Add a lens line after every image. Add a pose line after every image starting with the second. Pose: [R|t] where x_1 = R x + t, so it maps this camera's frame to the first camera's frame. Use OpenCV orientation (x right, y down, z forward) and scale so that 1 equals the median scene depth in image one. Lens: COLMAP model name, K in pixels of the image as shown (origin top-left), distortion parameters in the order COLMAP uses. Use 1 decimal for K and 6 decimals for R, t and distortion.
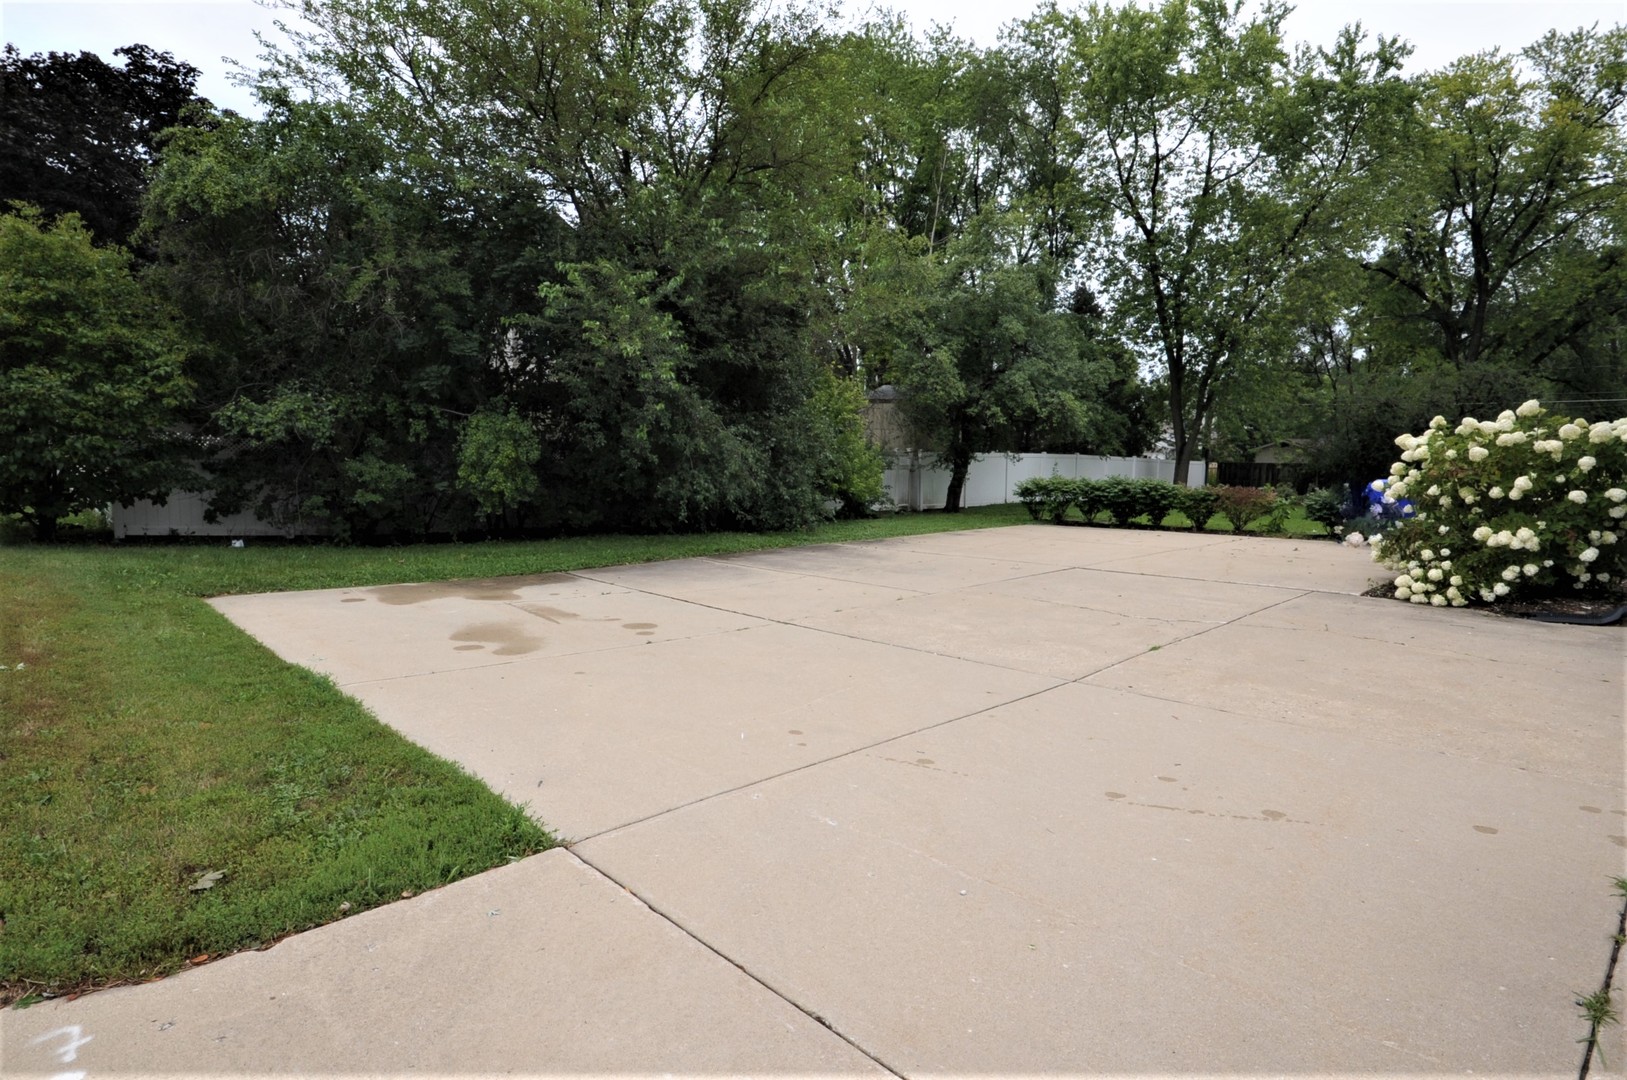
lens RADIAL K [[867.7, 0, 778.4], [0, 867.7, 541.0], [0, 0, 1]] dist [-0.019129, -0.007041]
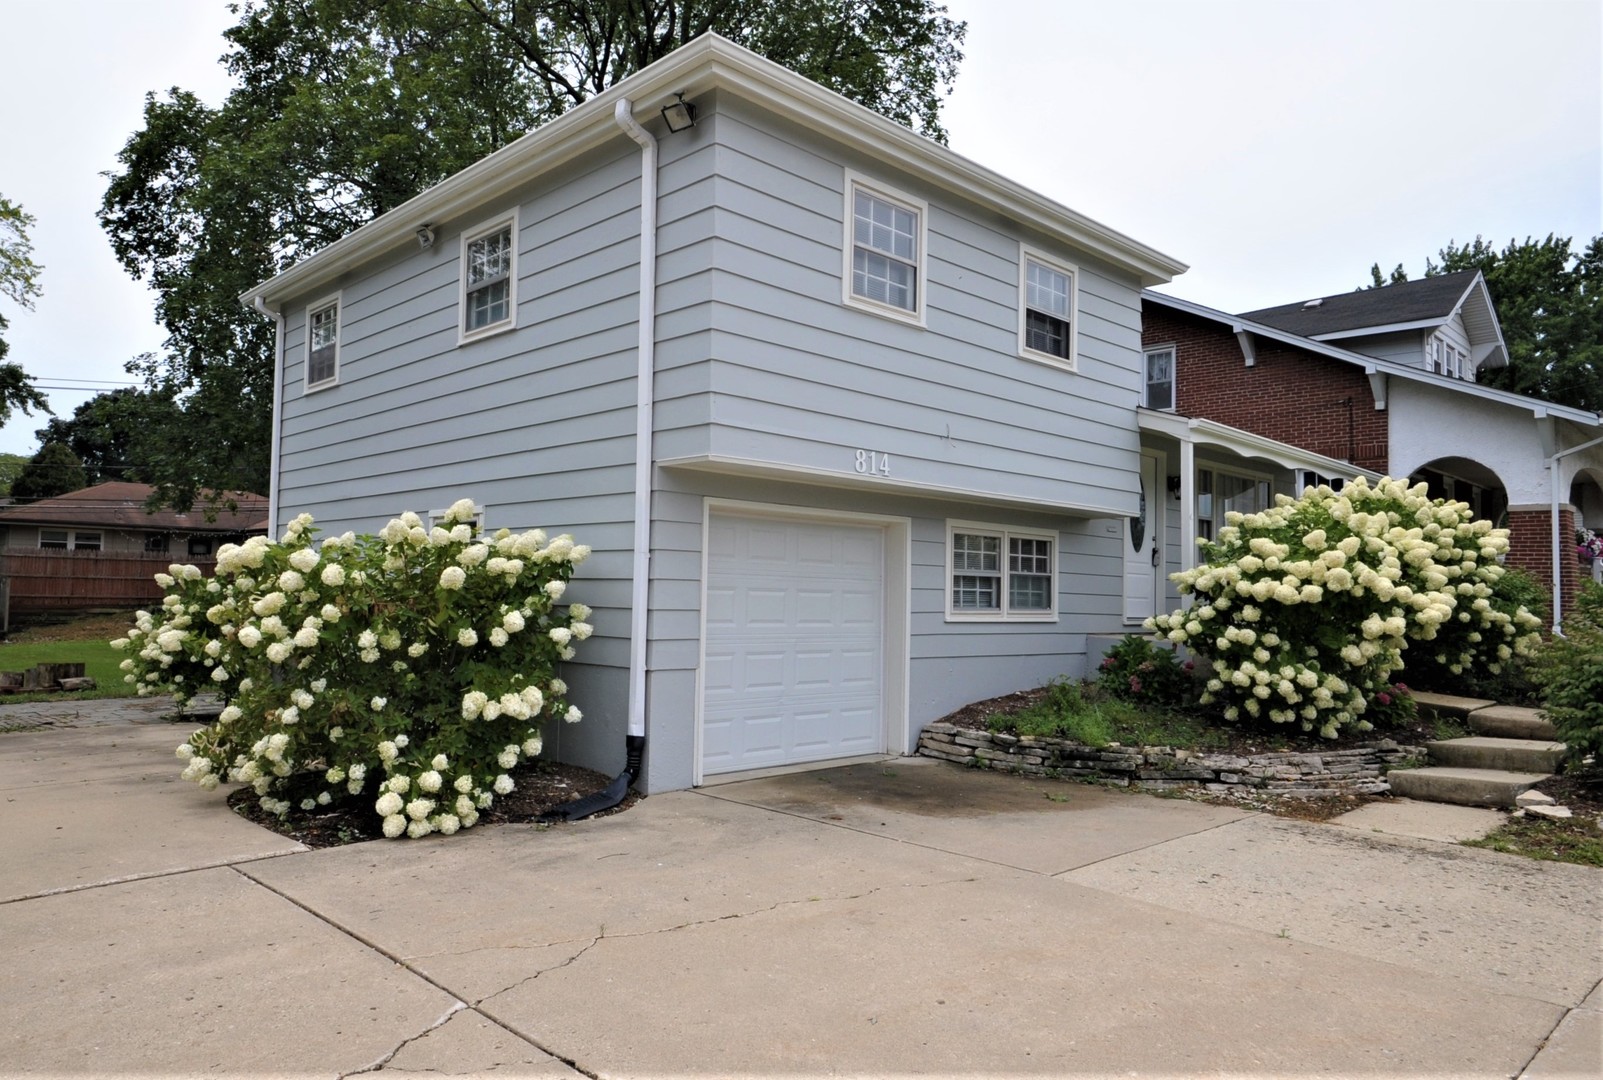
lens RADIAL K [[1073.2, 0, 797.0], [0, 1073.2, 536.6], [0, 0, 1]] dist [0.016369, -0.015138]
pose [[-0.040596, 0.037877, 0.998457, 0.002899], [0.092661, 0.995118, -0.033983, -0.031198], [-0.994870, 0.091139, -0.043907, 0.296917]]
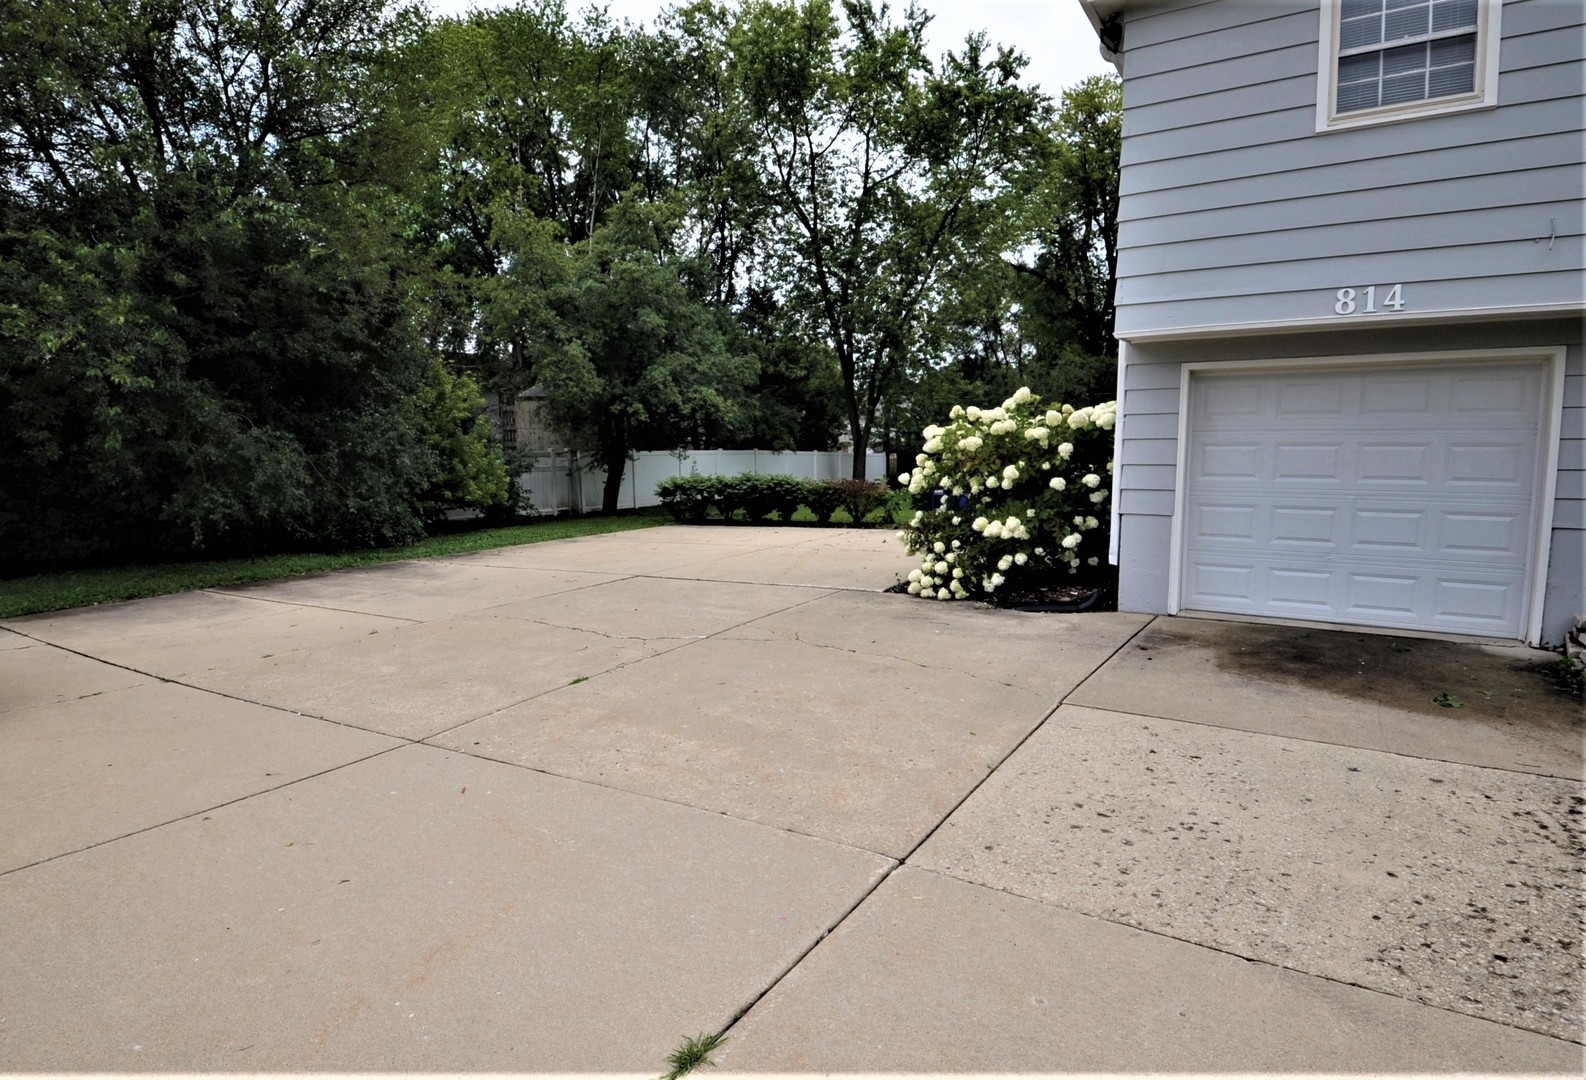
lens RADIAL K [[873.1, 0, 741.3], [0, 873.1, 542.2], [0, 0, 1]] dist [0.000458, -0.016157]
pose [[0.968499, -0.051011, 0.243737, 0.118492], [0.050555, 0.998688, 0.008131, -0.003694], [-0.243832, 0.004447, 0.969807, 0.035088]]
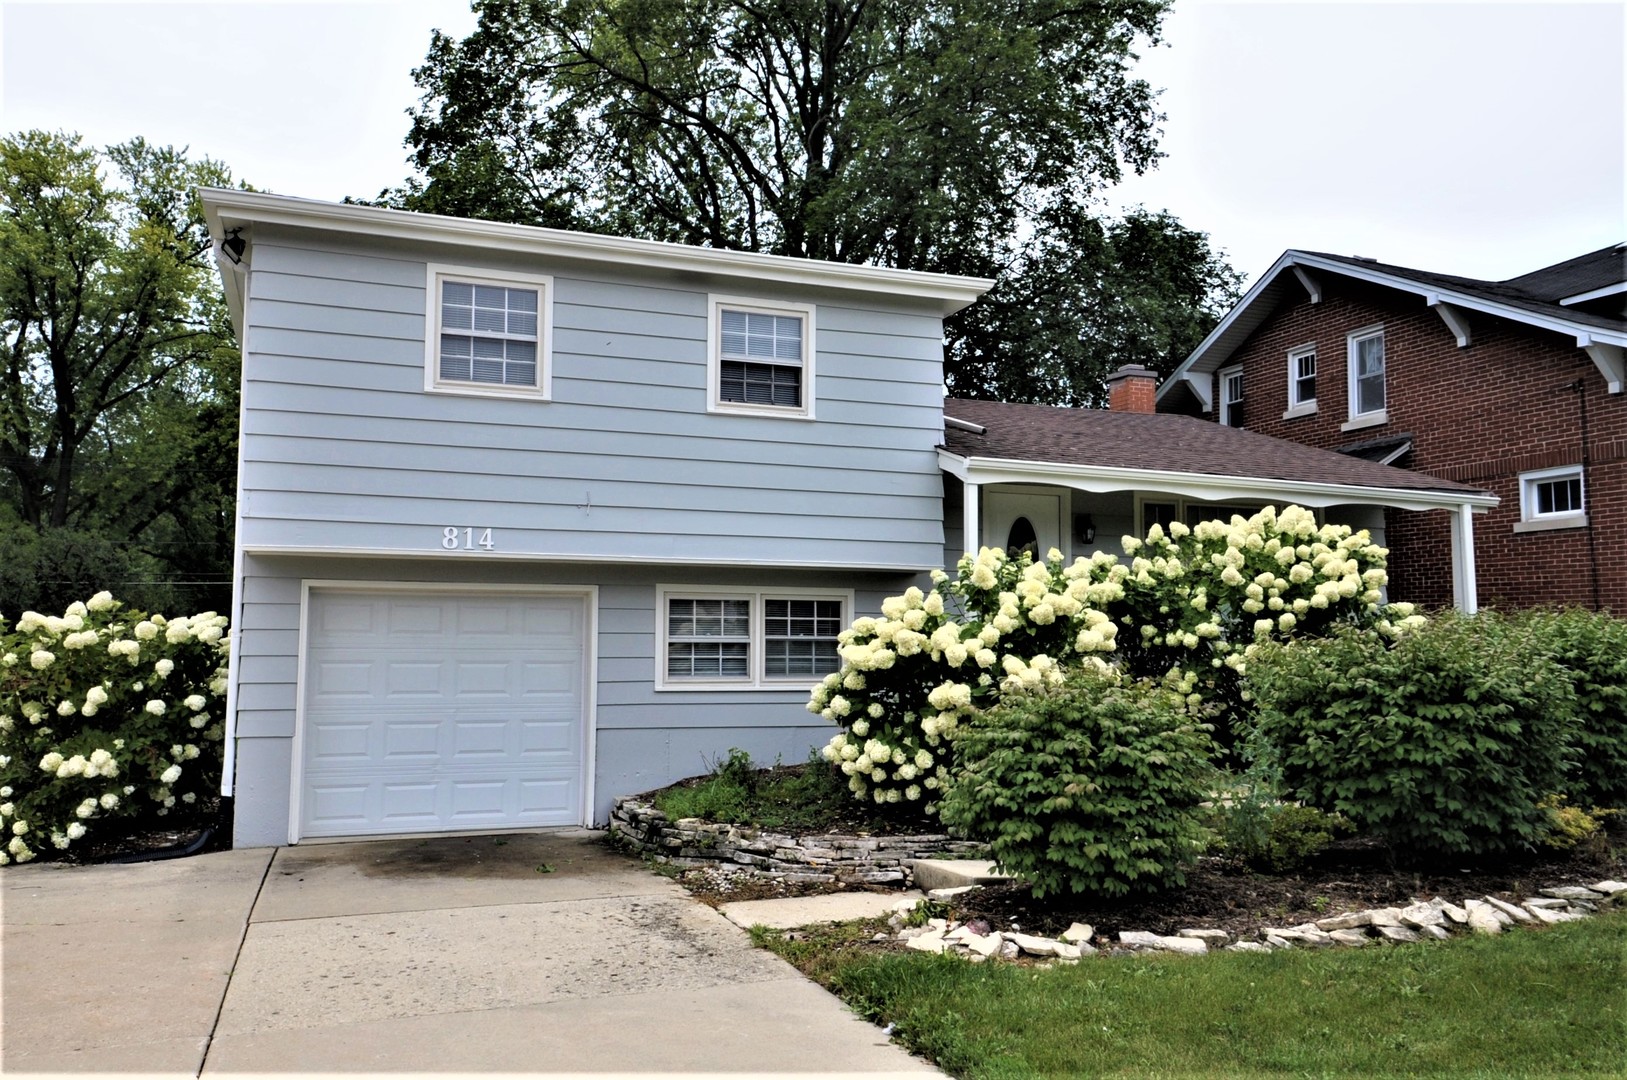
lens RADIAL K [[1285.5, 0, 823.0], [0, 1285.5, 540.6], [0, 0, 1]] dist [0.044283, -0.040077]
pose [[0.358300, 0.065036, 0.931338, -0.014077], [0.106763, 0.988172, -0.110079, -0.000827], [-0.927482, 0.138874, 0.347119, -0.033560]]
